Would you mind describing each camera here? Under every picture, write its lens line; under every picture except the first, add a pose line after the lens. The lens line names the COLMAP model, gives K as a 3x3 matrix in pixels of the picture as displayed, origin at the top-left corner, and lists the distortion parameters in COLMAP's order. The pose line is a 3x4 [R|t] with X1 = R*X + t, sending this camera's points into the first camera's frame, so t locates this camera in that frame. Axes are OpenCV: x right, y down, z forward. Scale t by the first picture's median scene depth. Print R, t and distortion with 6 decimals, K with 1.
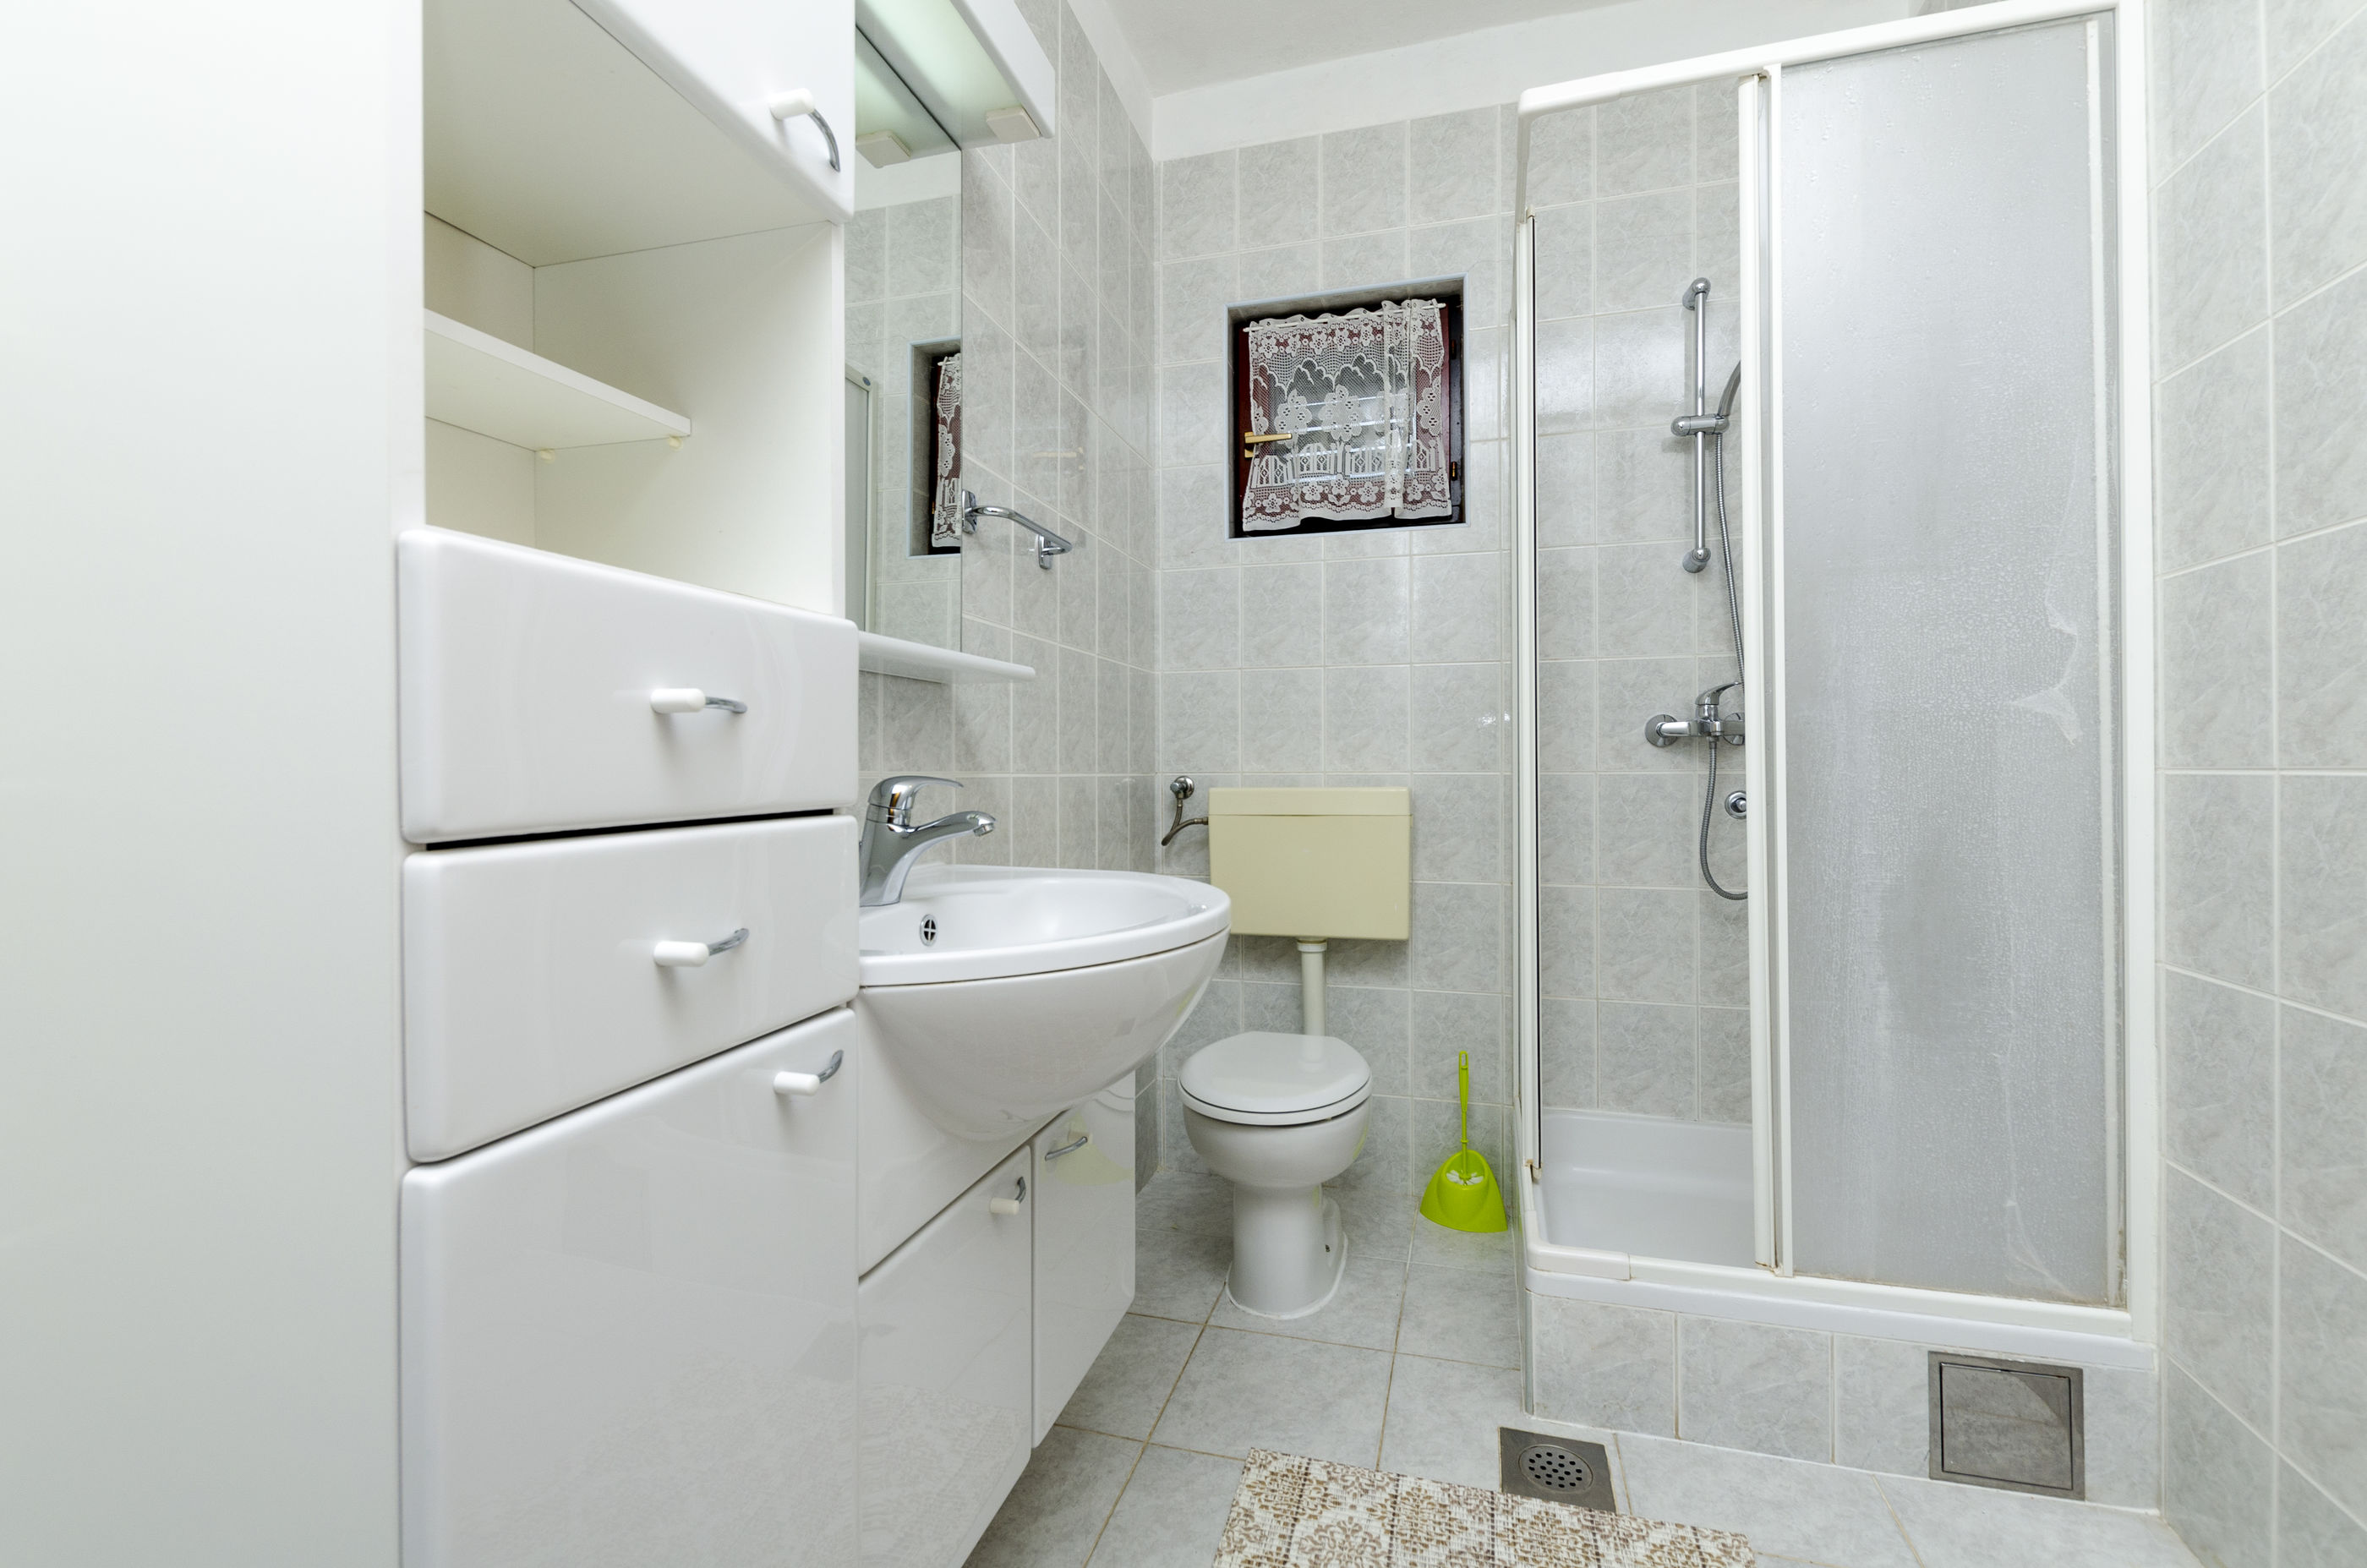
lens RADIAL K [[1028.4, 0, 1185.0], [0, 1028.4, 750.0], [0, 0, 1]] dist [0.001236, -0.005154]
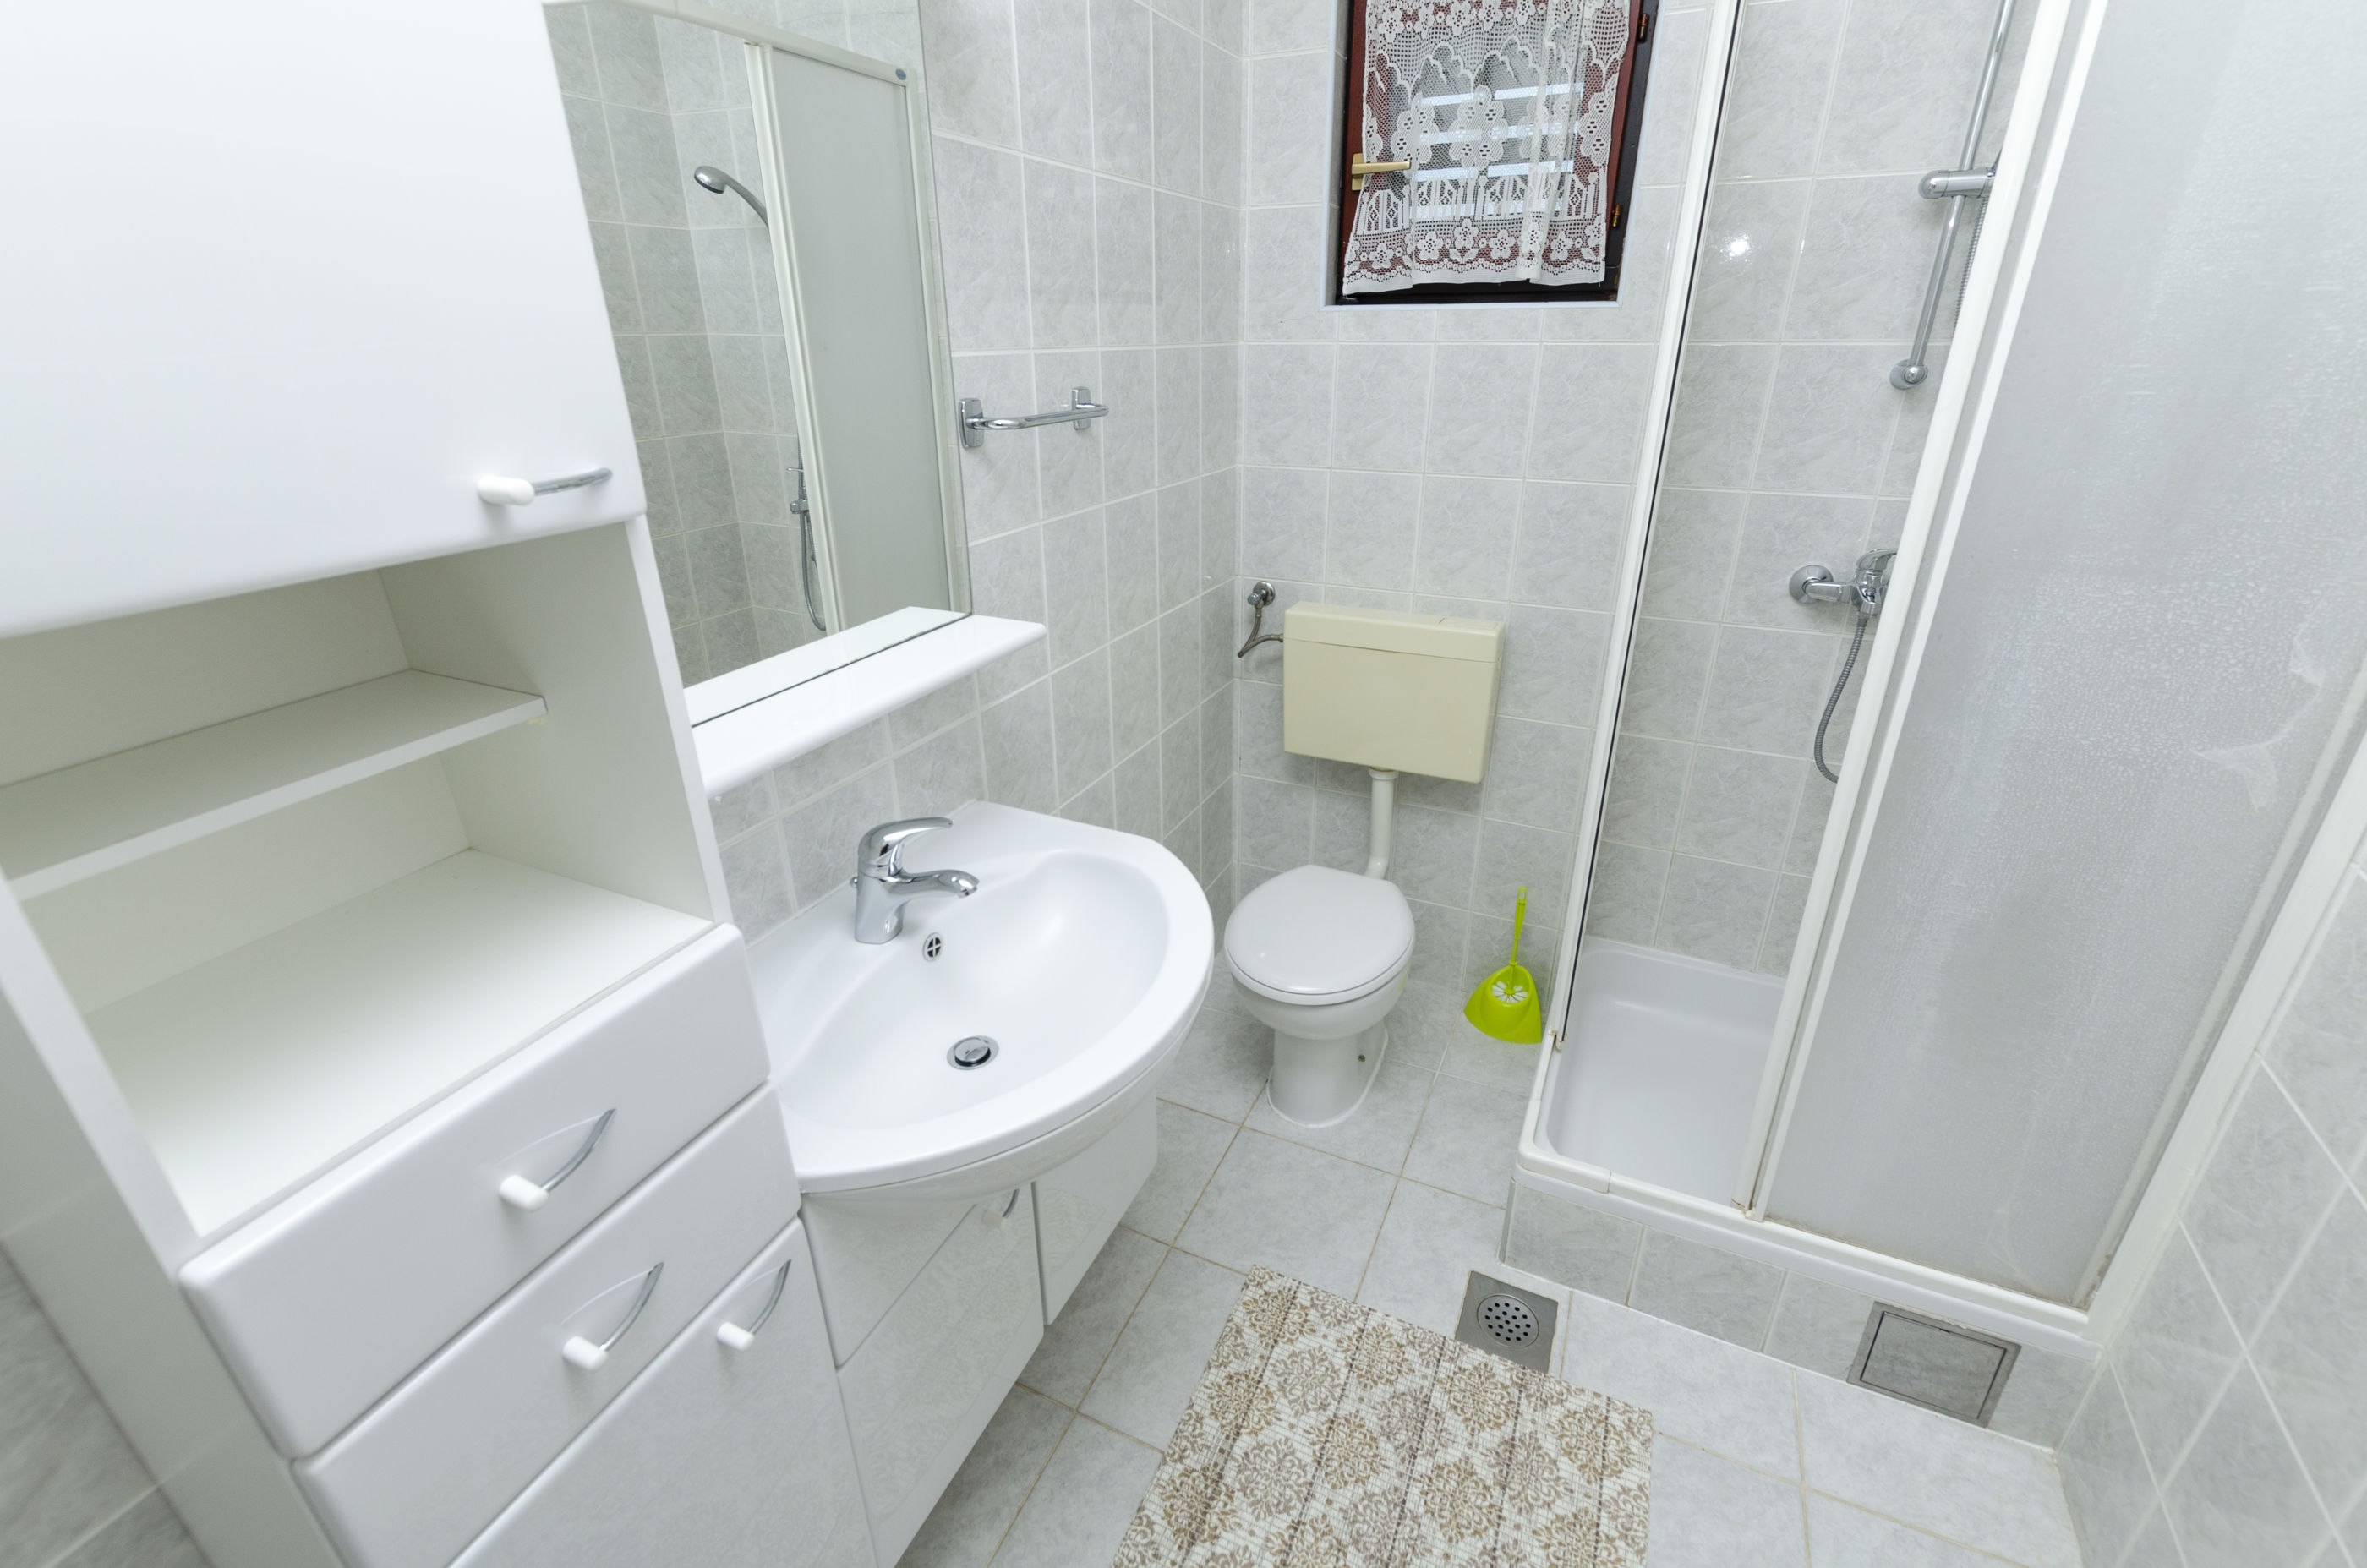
lens RADIAL K [[1028.4, 0, 1171.5], [0, 1028.4, 777.6], [0, 0, 1]] dist [0.001236, -0.005154]
pose [[0.986685, 0.056844, -0.152387, 0.087951], [0.010368, 0.913048, 0.407721, -0.251040], [0.162313, -0.403872, 0.900301, 0.089328]]
